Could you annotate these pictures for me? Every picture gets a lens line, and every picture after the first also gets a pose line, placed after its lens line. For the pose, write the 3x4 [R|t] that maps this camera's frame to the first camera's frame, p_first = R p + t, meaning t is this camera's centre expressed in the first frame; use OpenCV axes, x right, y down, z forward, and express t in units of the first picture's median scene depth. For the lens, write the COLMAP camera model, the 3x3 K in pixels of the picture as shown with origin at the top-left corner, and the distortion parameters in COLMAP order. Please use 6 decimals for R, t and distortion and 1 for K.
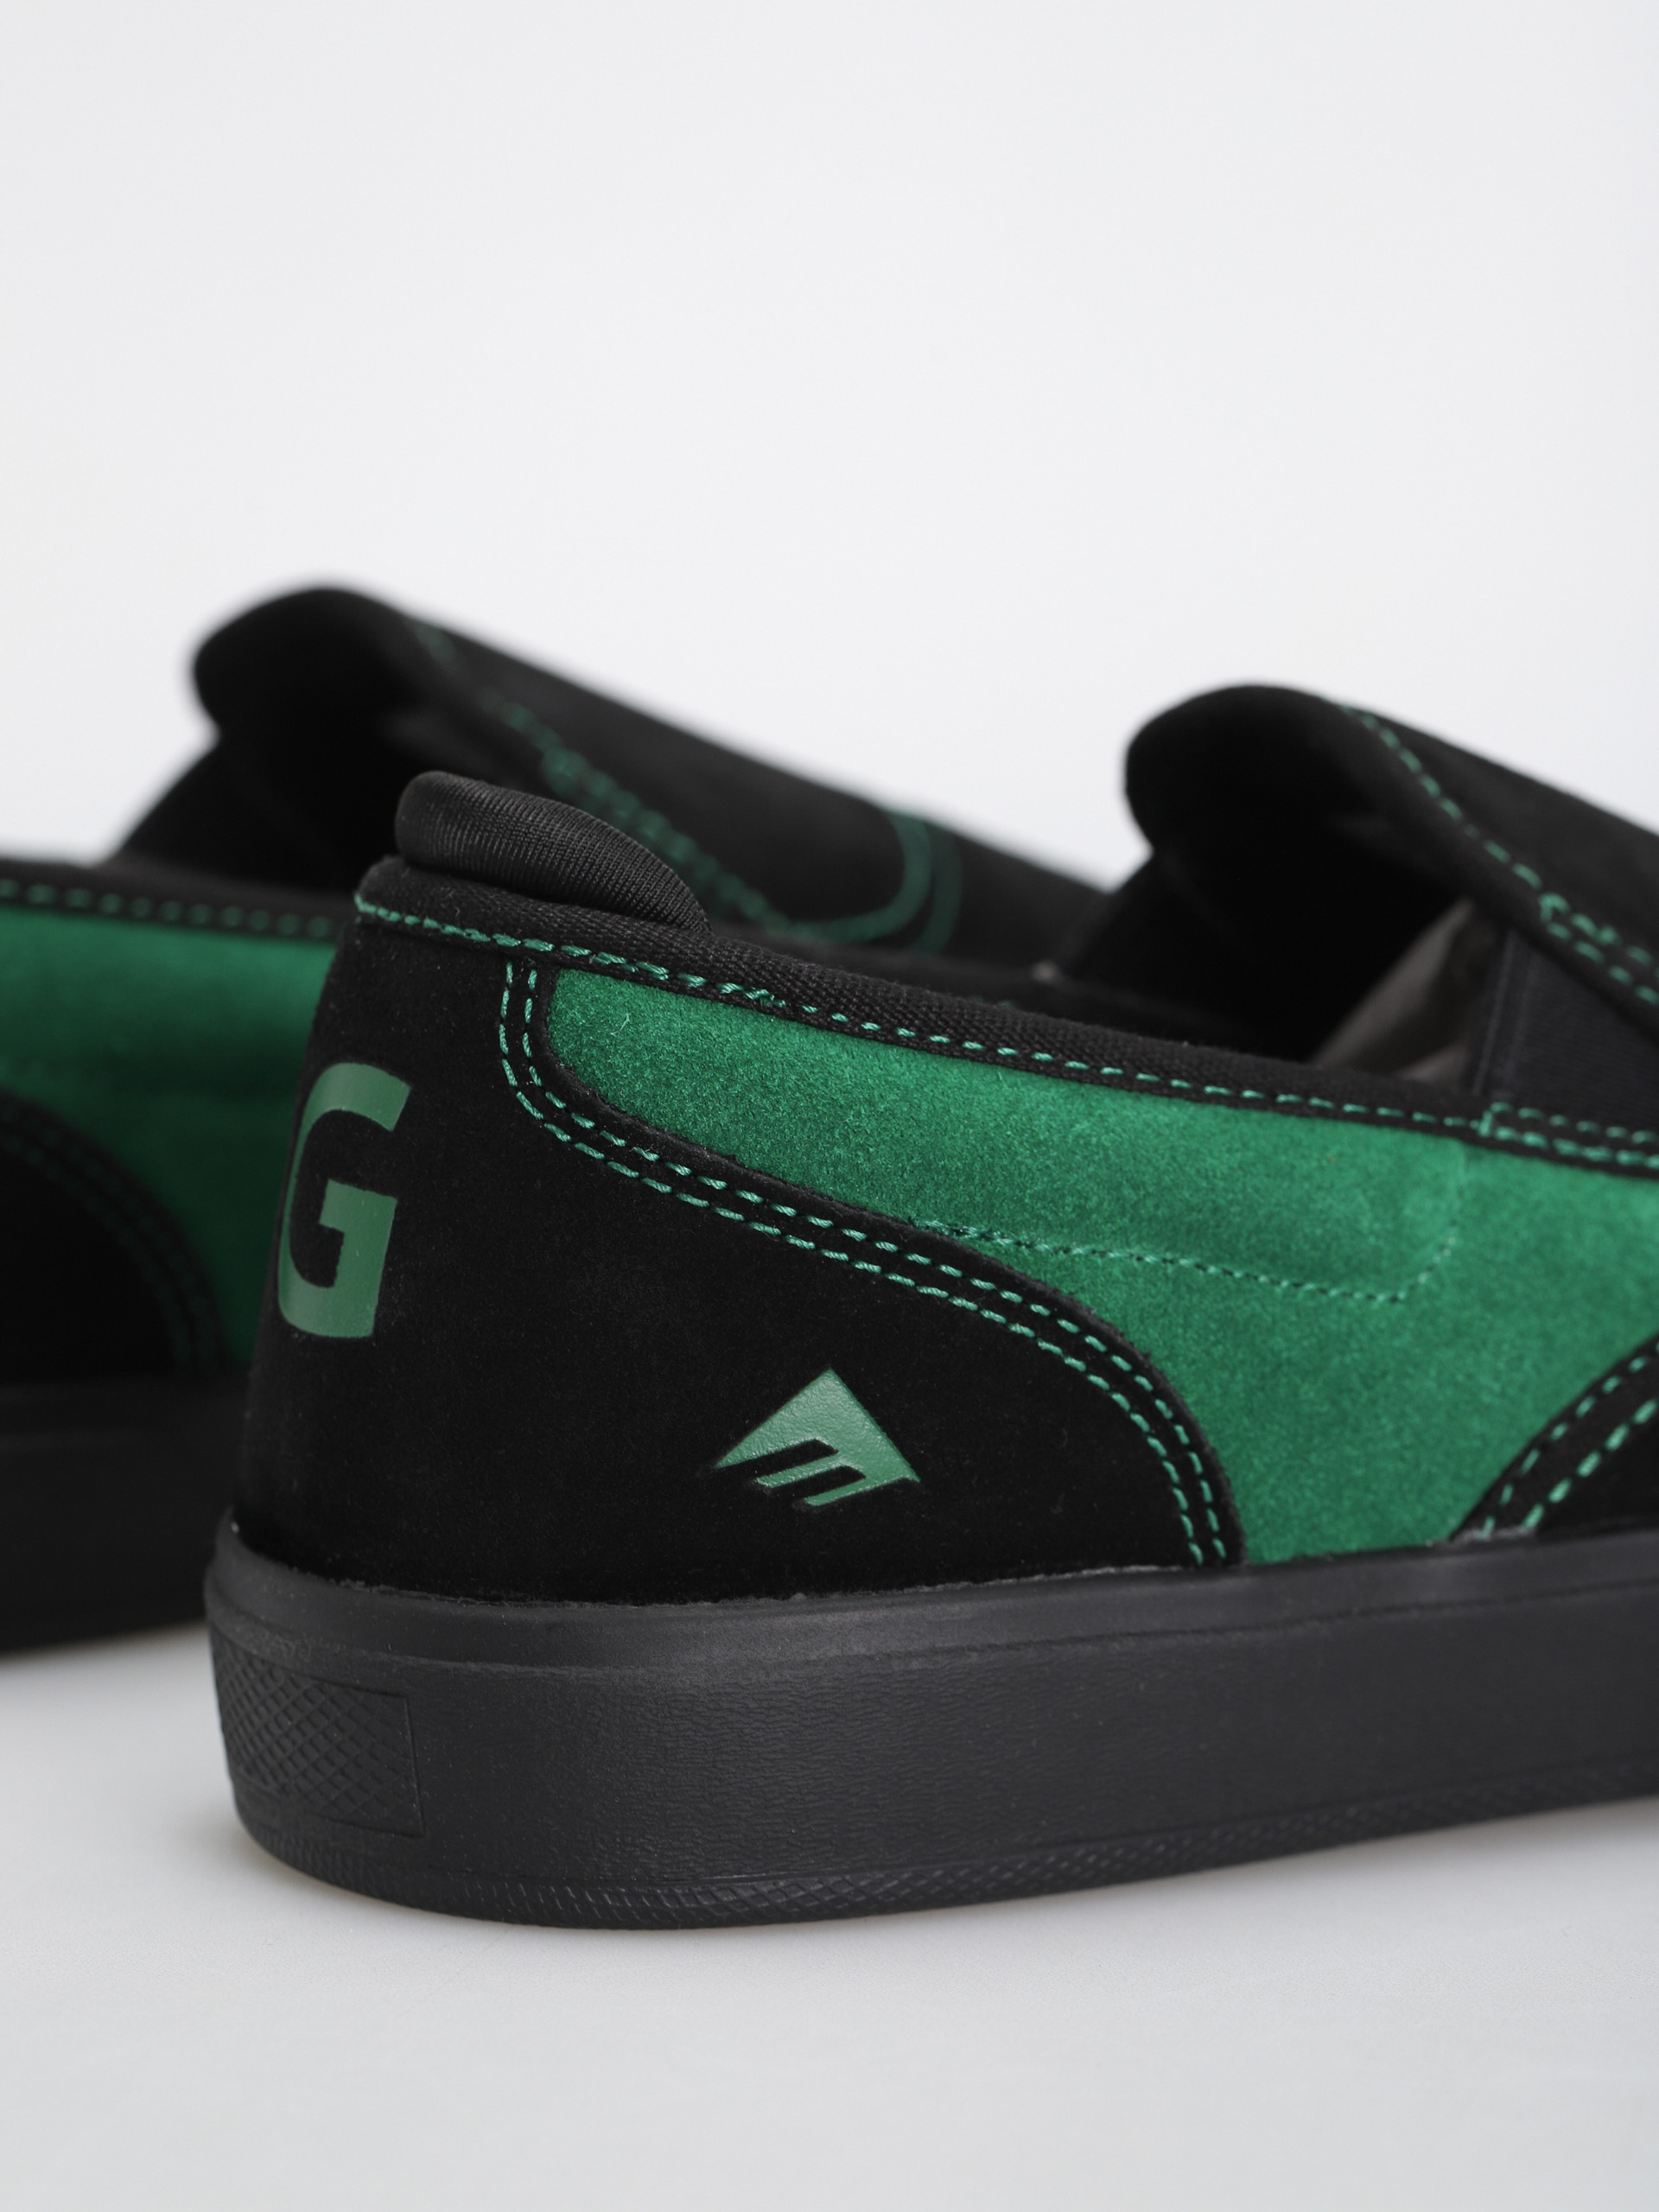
lens RADIAL K [[7850.0, 0, 834.3], [0, 7850.0, 1099.3], [0, 0, 1]] dist [-0.110468, 0.000000]
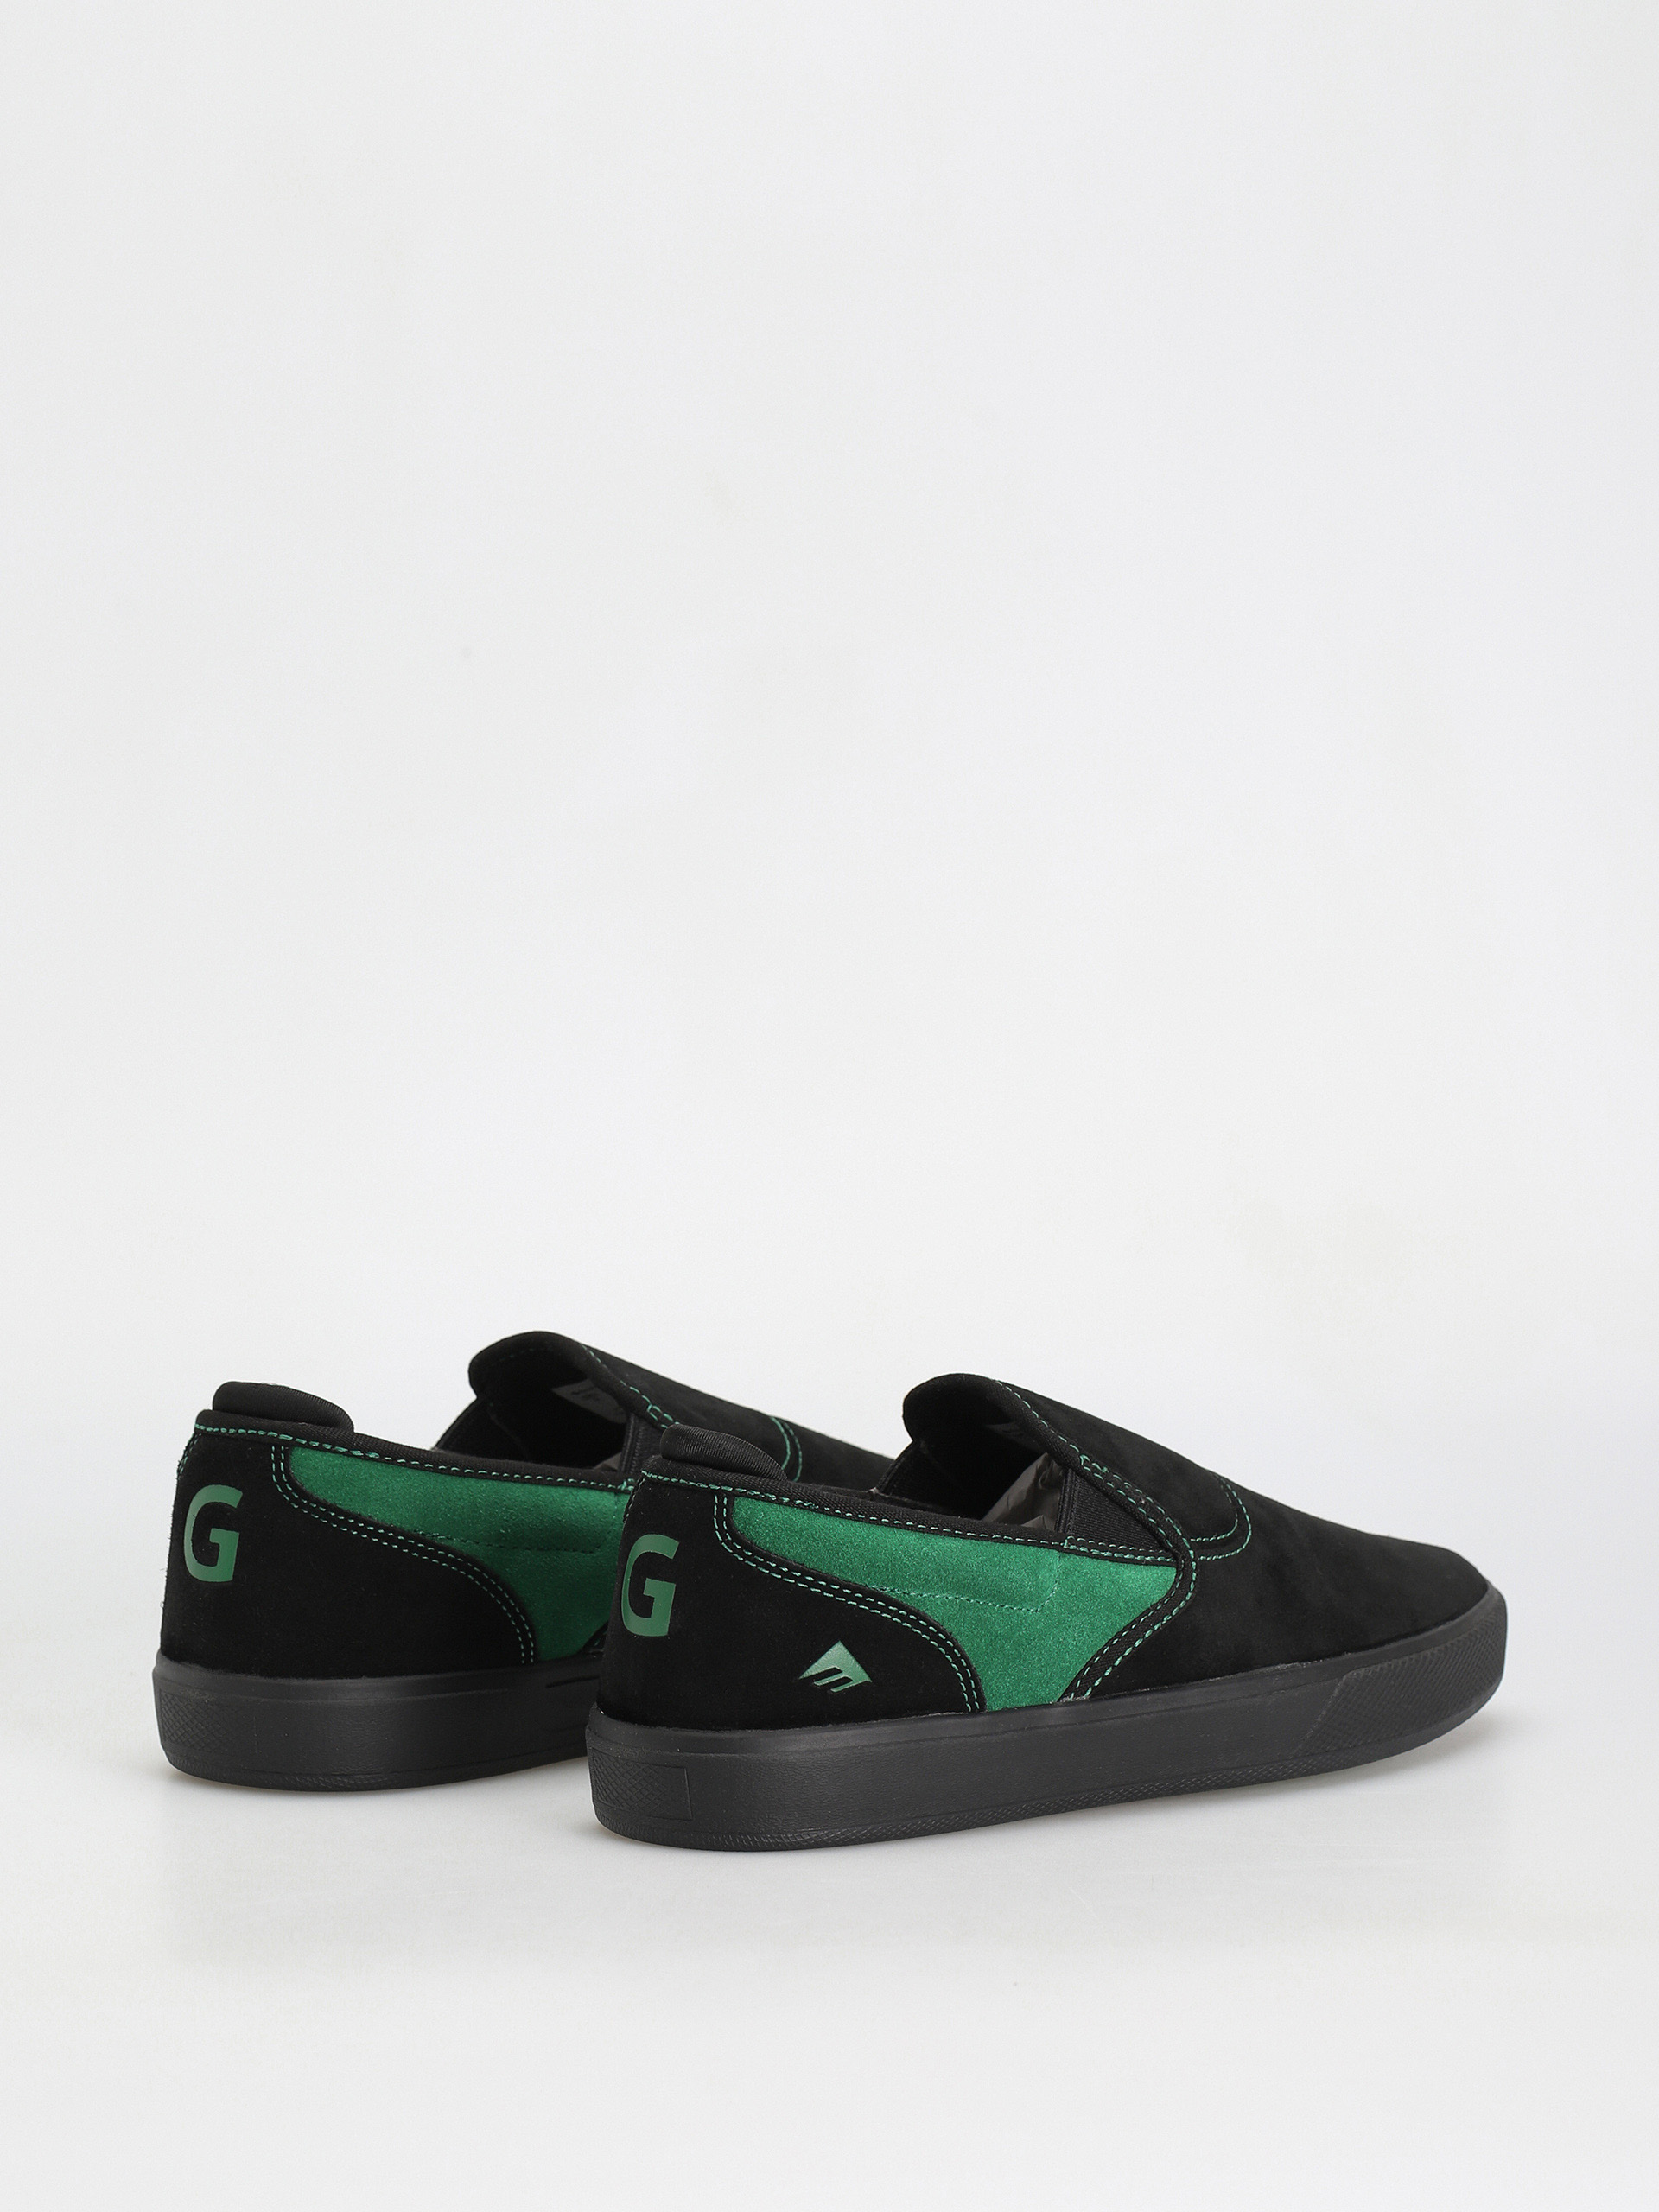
lens RADIAL K [[7850.0, 0, 829.3], [0, 7850.0, 1108.5], [0, 0, 1]] dist [-0.110468, 0.000000]
pose [[0.992862, -0.025465, 0.116519, -0.309081], [0.032039, 0.997978, -0.054899, -0.000622], [-0.114885, 0.058241, 0.991670, -1.667936]]
